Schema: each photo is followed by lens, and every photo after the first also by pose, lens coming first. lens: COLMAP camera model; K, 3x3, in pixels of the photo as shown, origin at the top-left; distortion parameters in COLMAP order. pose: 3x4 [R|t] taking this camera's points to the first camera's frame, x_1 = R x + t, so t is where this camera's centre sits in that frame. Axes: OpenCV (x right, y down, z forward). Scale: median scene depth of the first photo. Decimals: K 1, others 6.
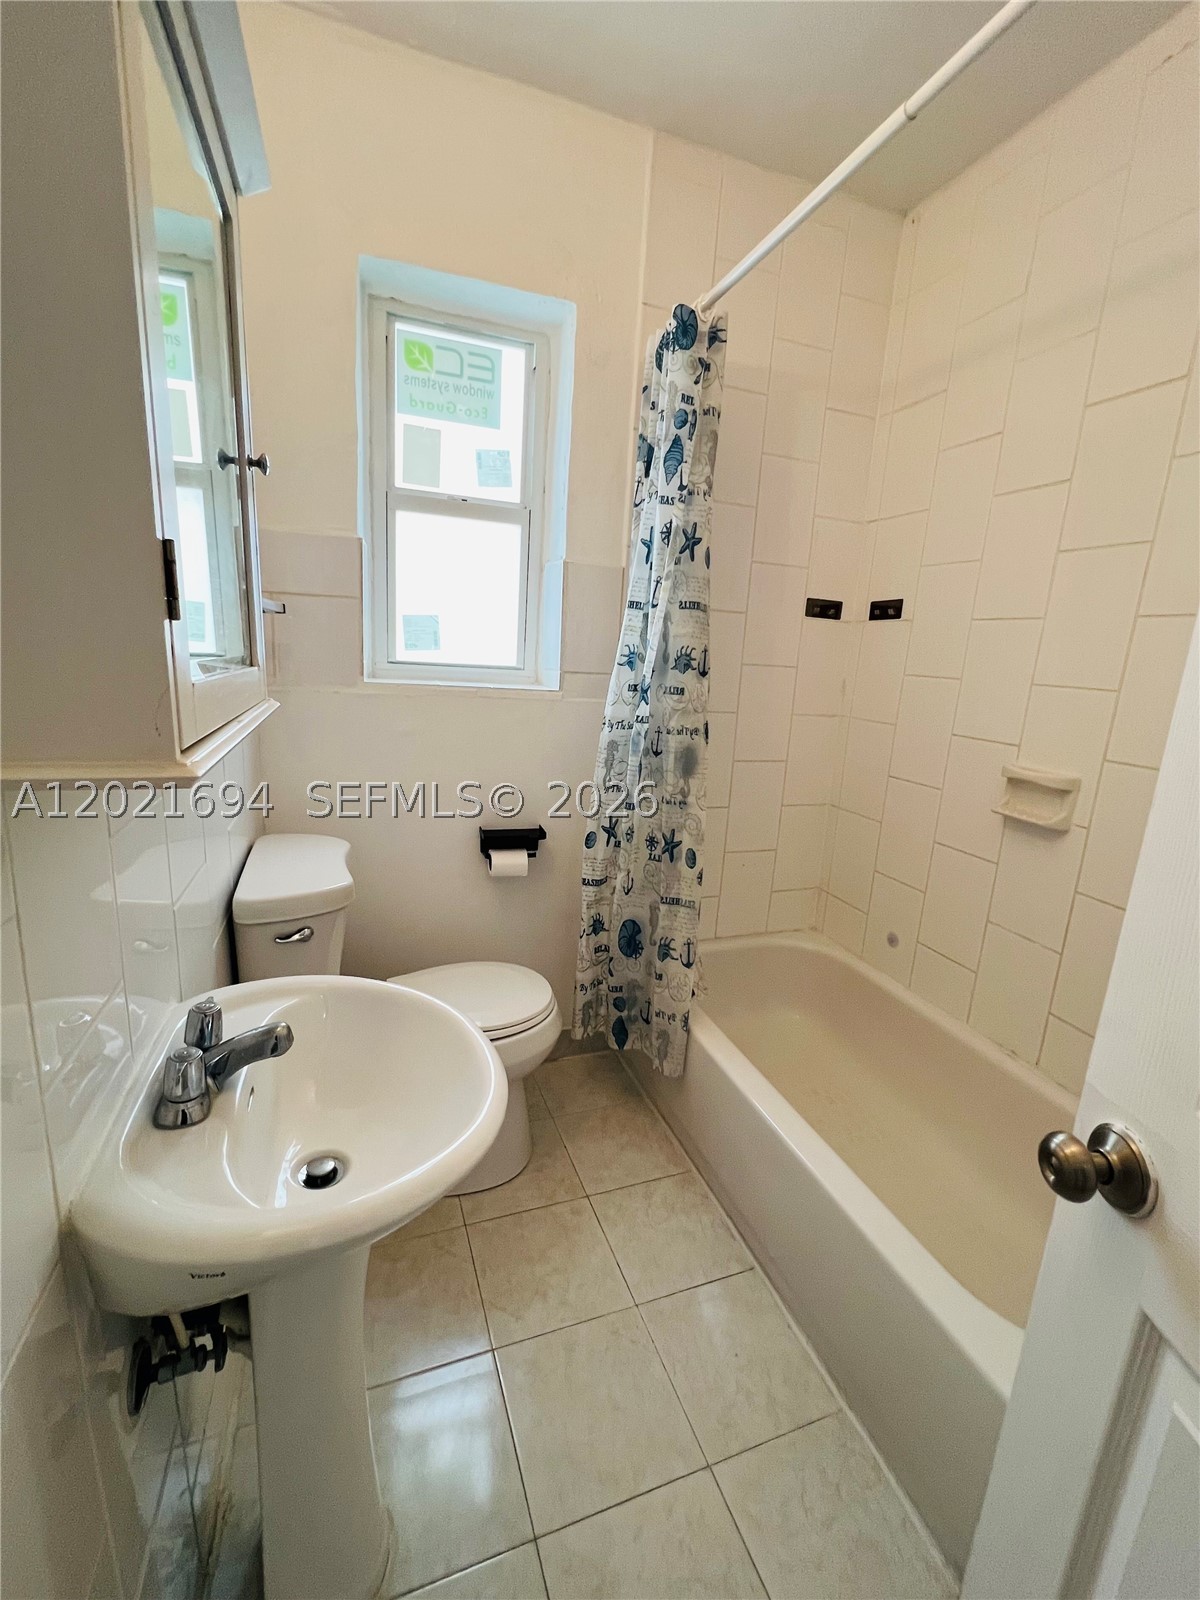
lens RADIAL K [[648.3, 0, 600.0], [0, 648.3, 800.0], [0, 0, 1]] dist [-0.020012, -0.000085]
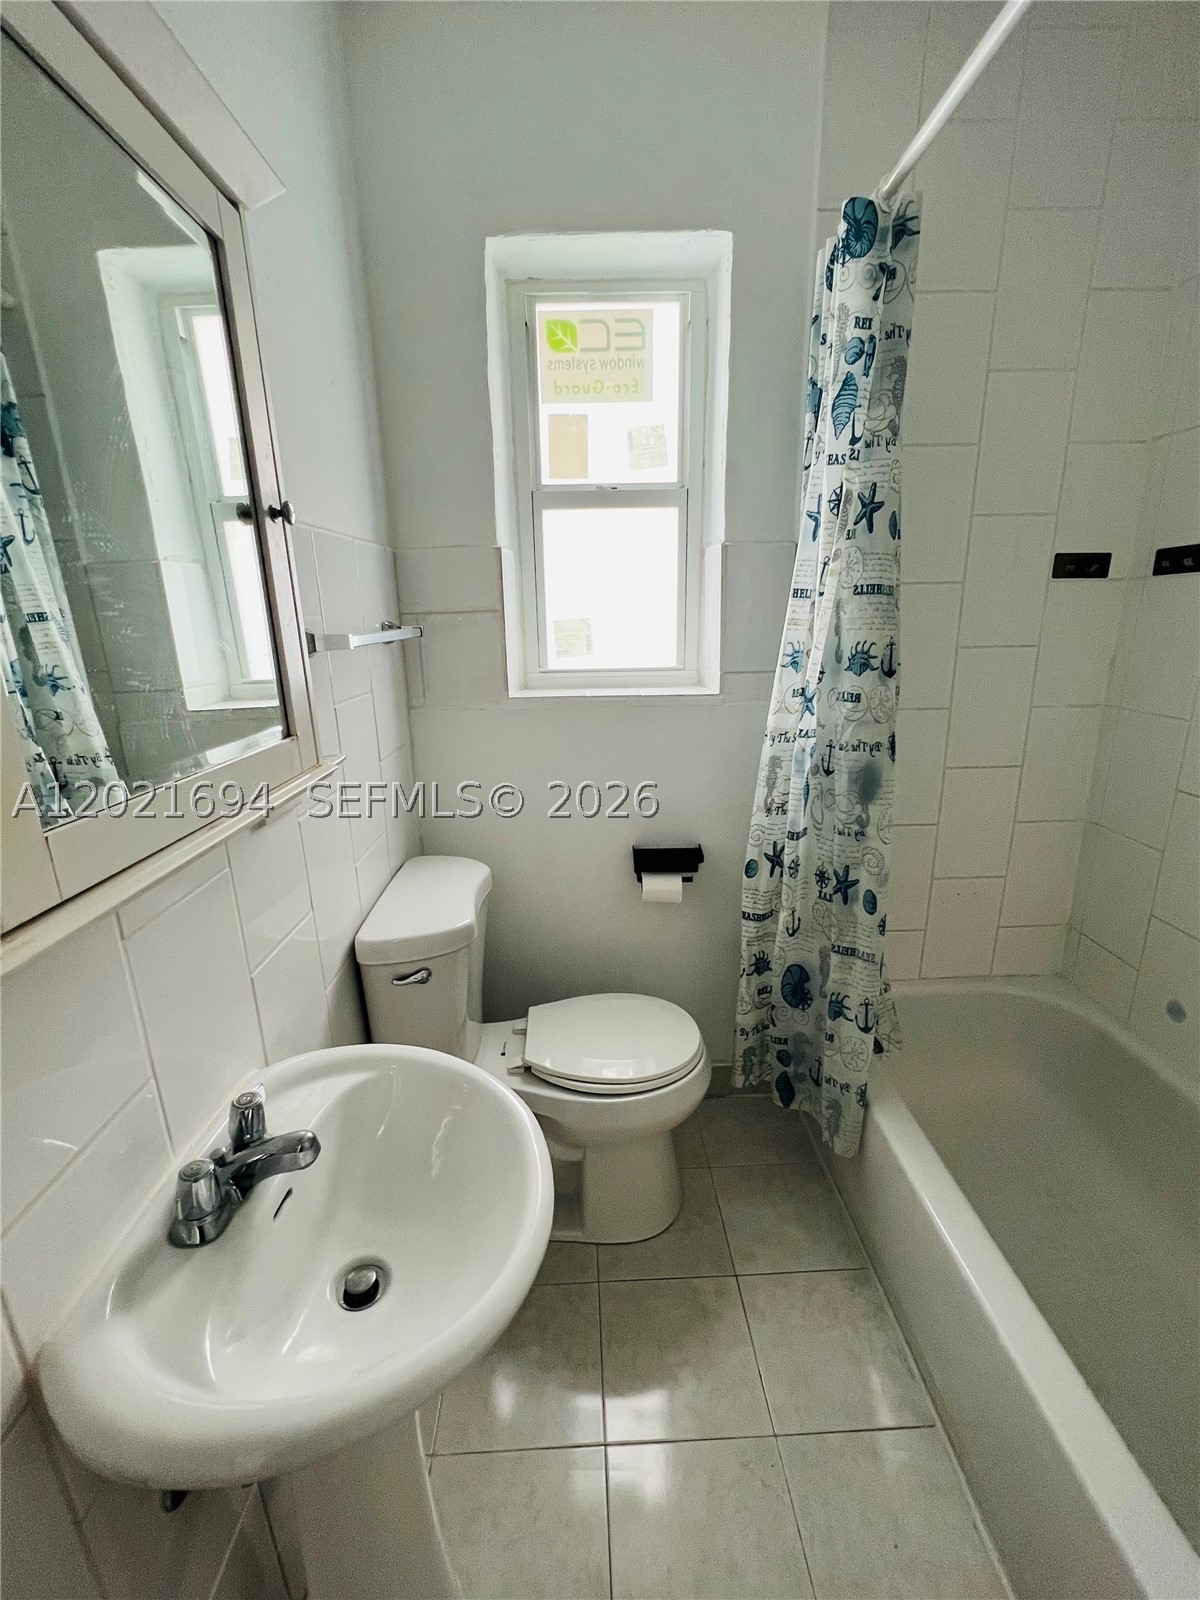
lens RADIAL K [[655.6, 0, 600.0], [0, 655.6, 800.0], [0, 0, 1]] dist [-0.016398, 0.000025]
pose [[0.945621, 0.011036, -0.325084, 0.084059], [0.002267, 0.999176, 0.040514, -0.070860], [0.325263, -0.039048, 0.944817, 0.119537]]
